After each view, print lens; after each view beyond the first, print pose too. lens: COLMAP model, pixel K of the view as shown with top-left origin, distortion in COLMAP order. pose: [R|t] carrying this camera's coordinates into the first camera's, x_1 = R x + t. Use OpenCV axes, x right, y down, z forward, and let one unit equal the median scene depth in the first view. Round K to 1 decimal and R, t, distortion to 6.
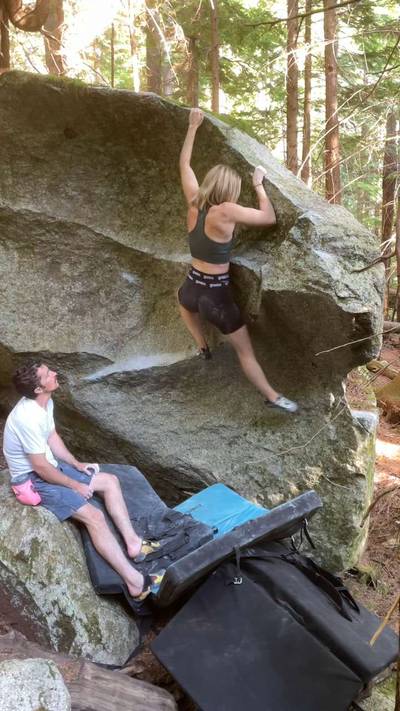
lens RADIAL K [[610.7, 0, 203.6], [0, 610.7, 359.7], [0, 0, 1]] dist [0.083094, -0.126668]
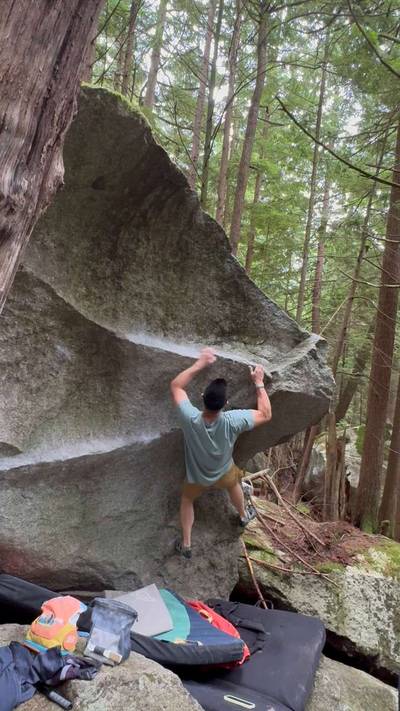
lens RADIAL K [[477.3, 0, 198.1], [0, 477.3, 356.7], [0, 0, 1]] dist [-0.001509, 0.001673]
pose [[0.532933, 0.097885, 0.840476, -0.590984], [-0.016153, 0.994282, -0.105556, -0.060413], [-0.846003, 0.042678, 0.531467, 0.494448]]
